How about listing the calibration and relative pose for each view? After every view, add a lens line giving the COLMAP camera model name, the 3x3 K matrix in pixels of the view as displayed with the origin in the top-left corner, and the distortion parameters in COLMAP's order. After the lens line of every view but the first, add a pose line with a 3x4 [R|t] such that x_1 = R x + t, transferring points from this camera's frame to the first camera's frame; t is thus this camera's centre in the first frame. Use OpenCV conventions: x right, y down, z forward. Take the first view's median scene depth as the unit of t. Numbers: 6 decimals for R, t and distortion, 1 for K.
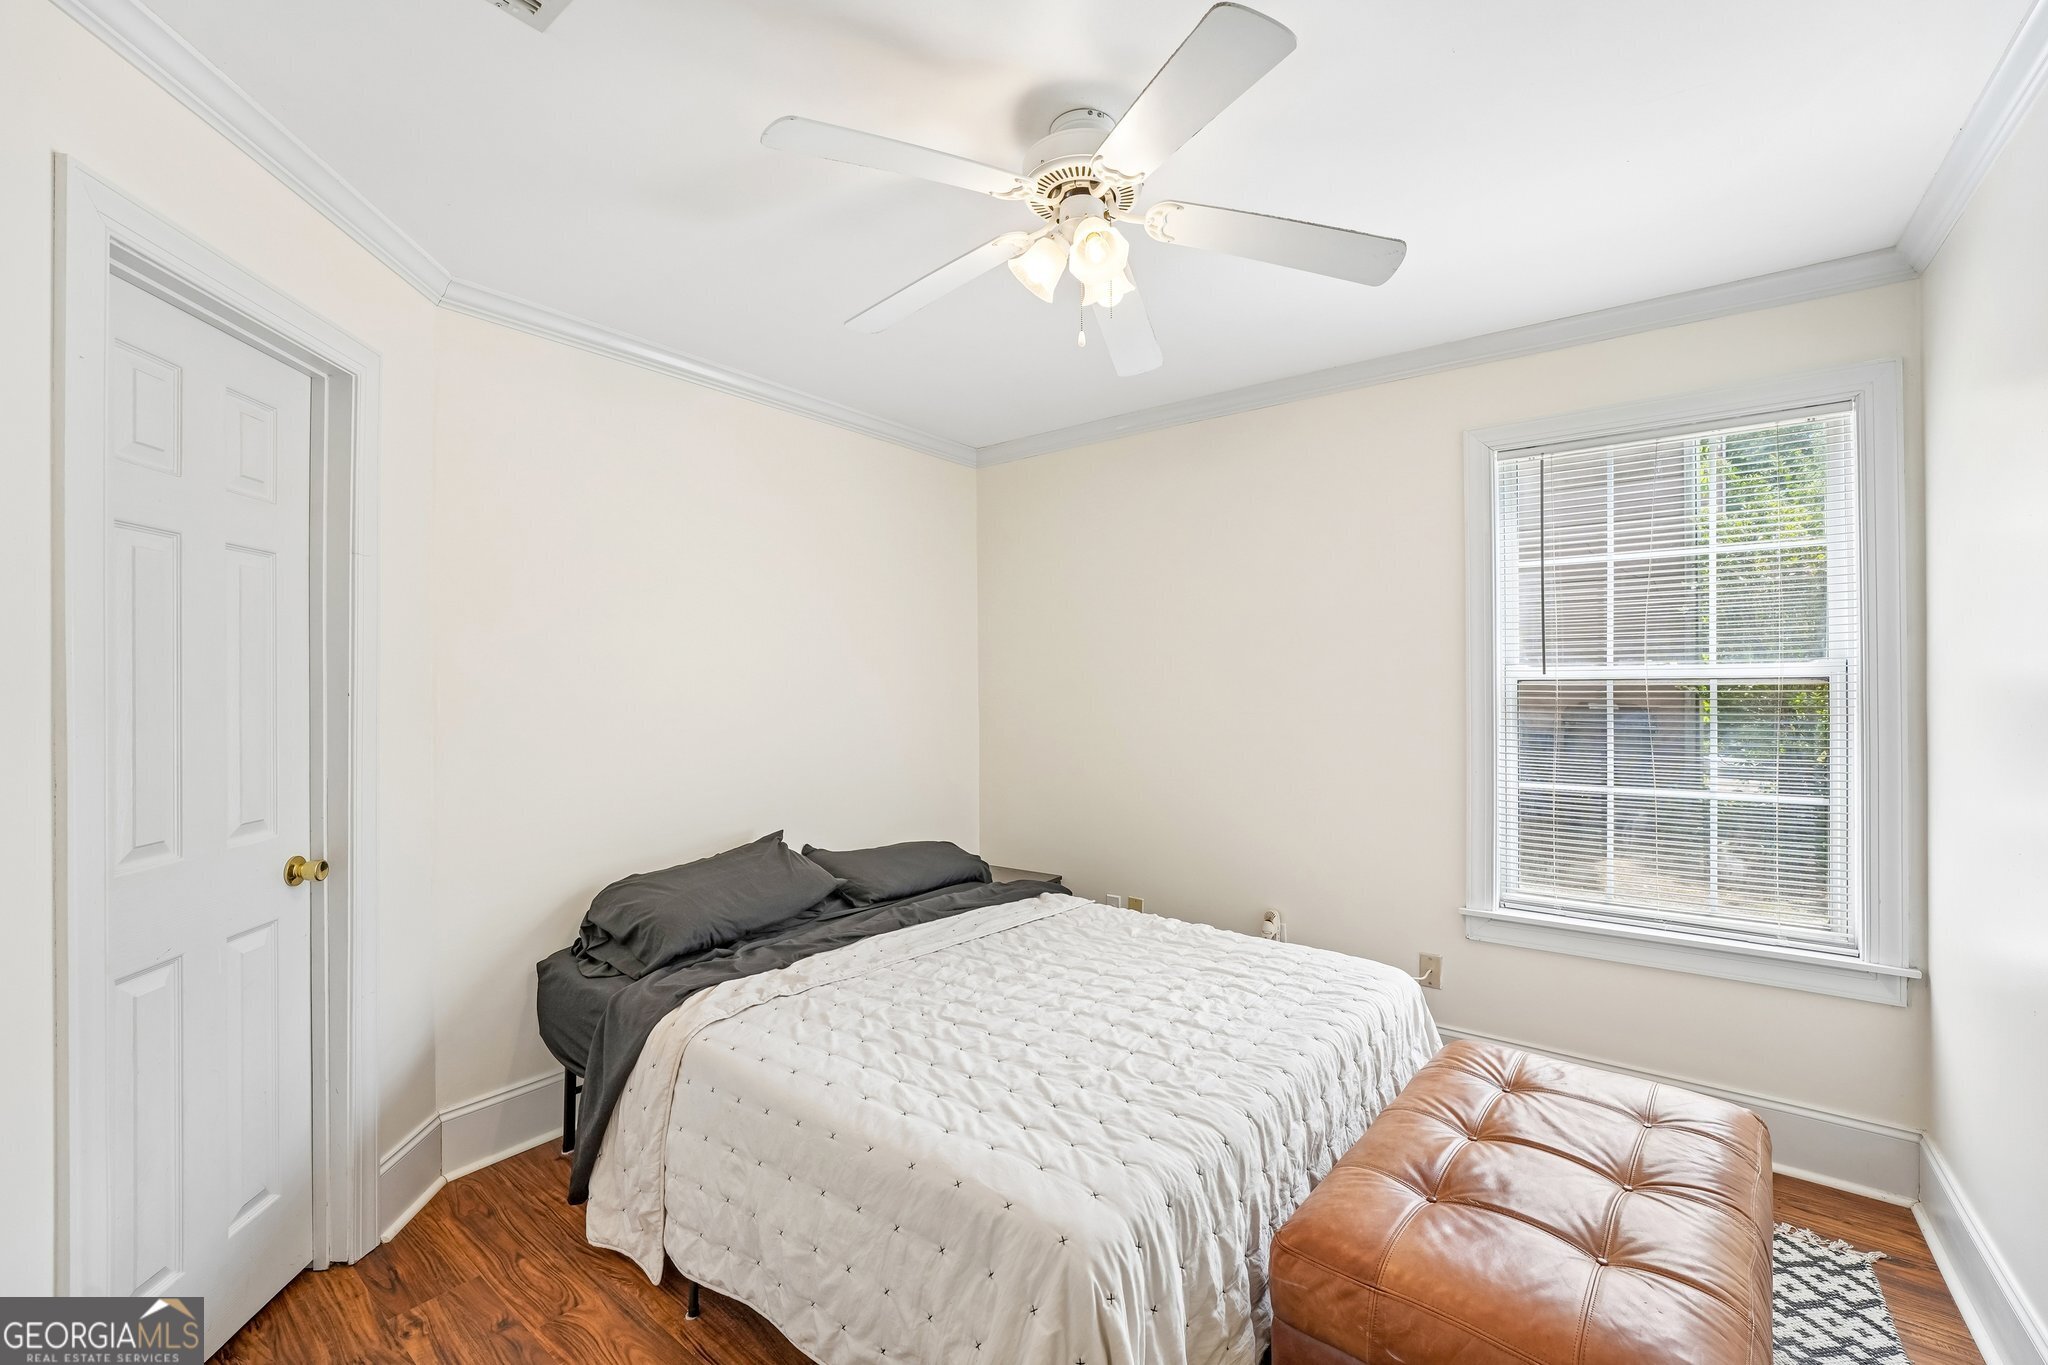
lens RADIAL K [[840.8, 0, 1013.7], [0, 840.8, 684.0], [0, 0, 1]] dist [-0.021298, 0.000540]
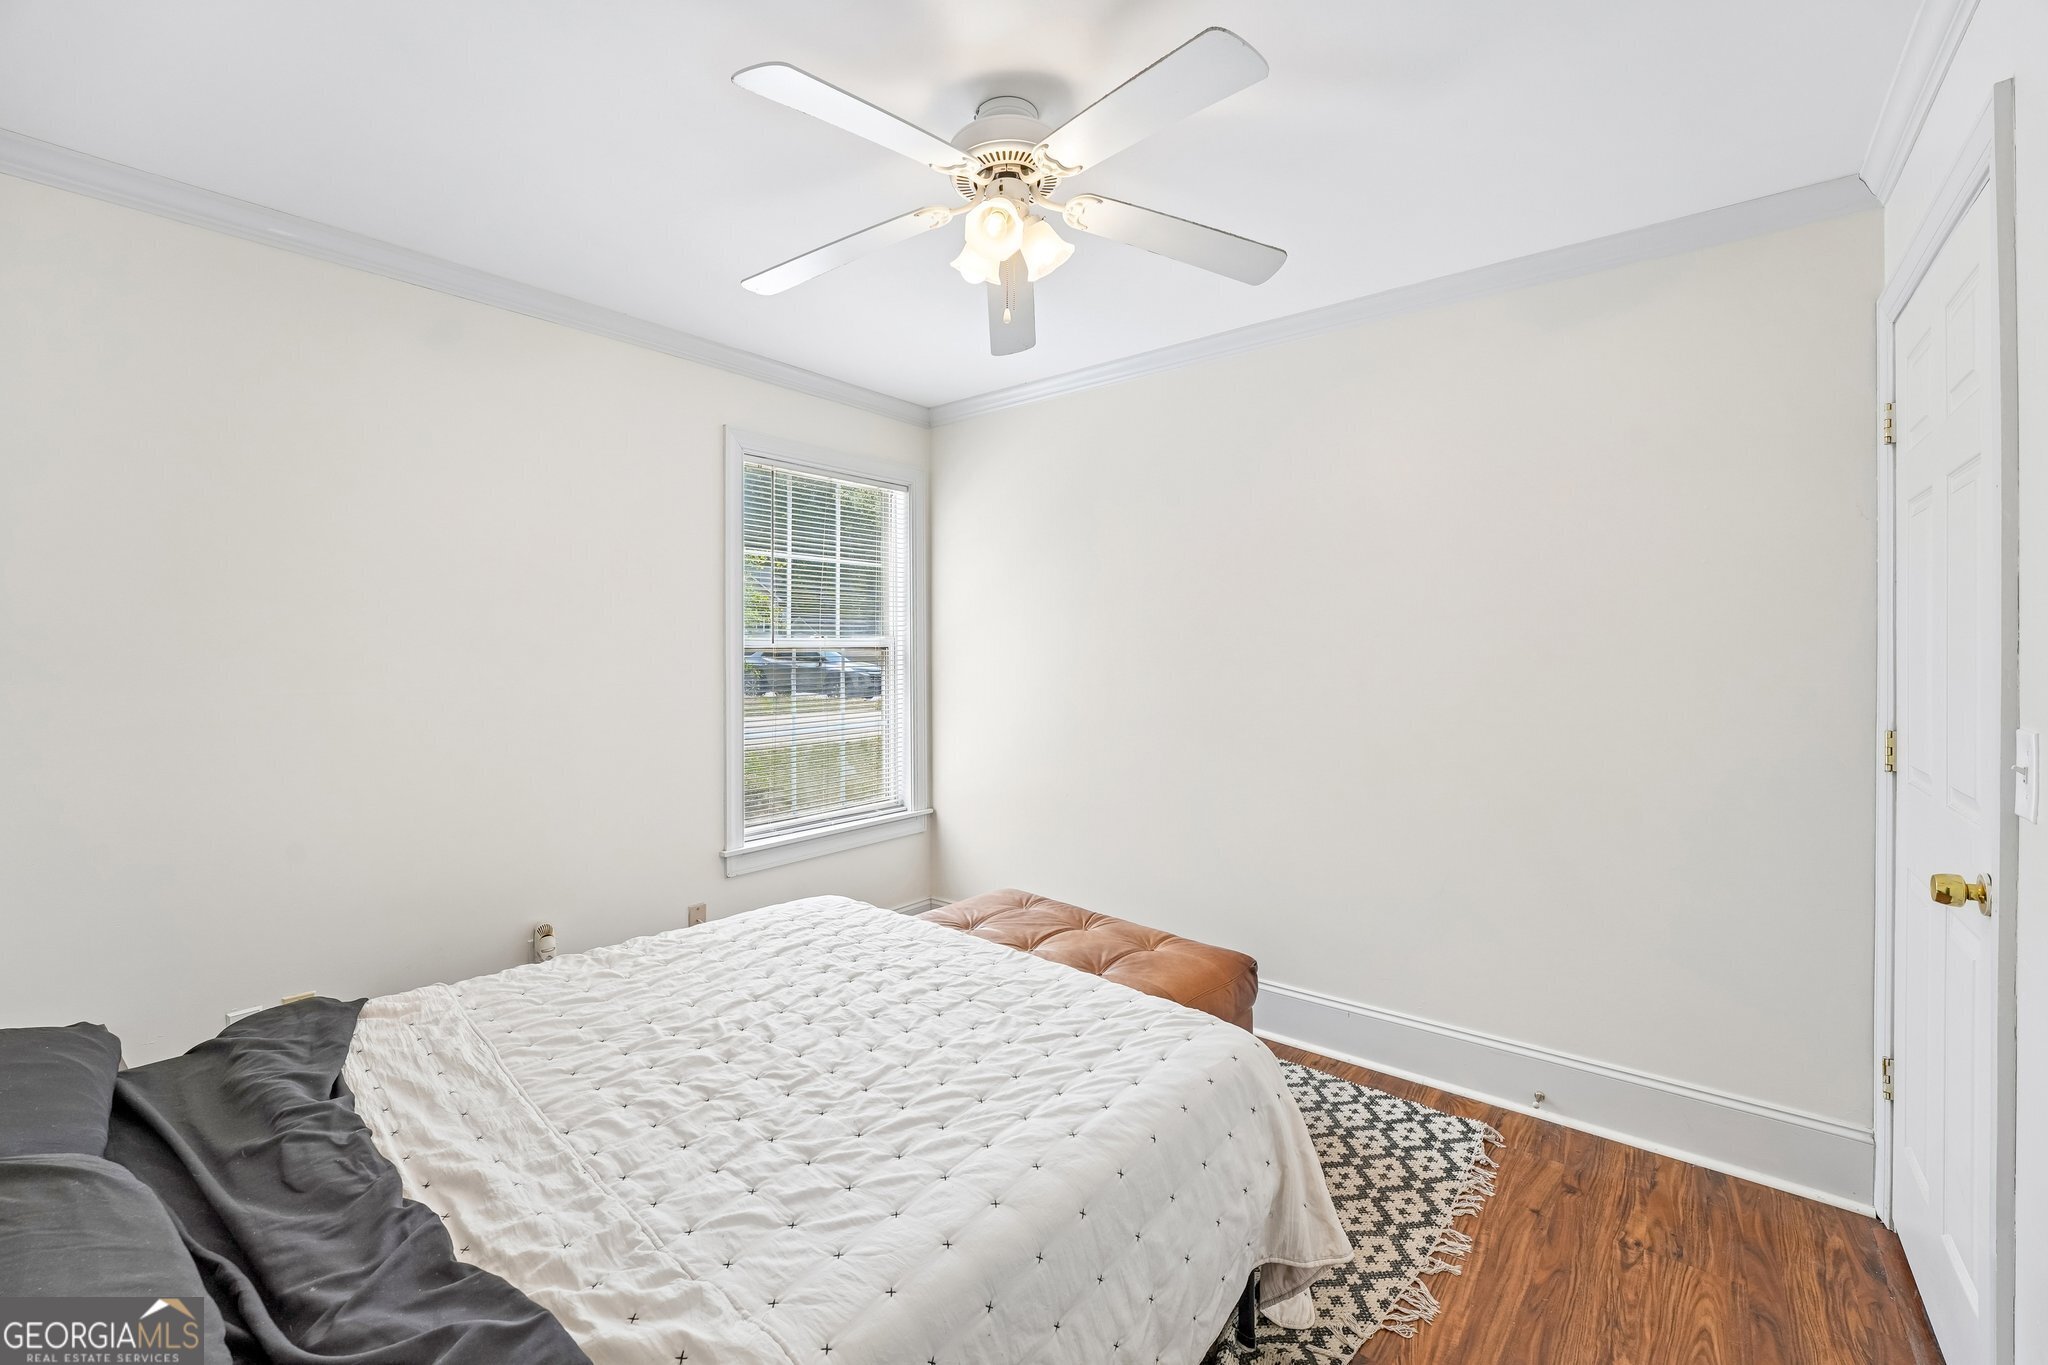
lens RADIAL K [[840.8, 0, 1014.5], [0, 840.8, 660.7], [0, 0, 1]] dist [-0.021298, 0.000540]
pose [[0.025413, -0.007222, 0.999651, -0.690425], [0.001739, 0.999973, 0.007180, 0.006142], [-0.999676, 0.001556, 0.025425, 0.700091]]
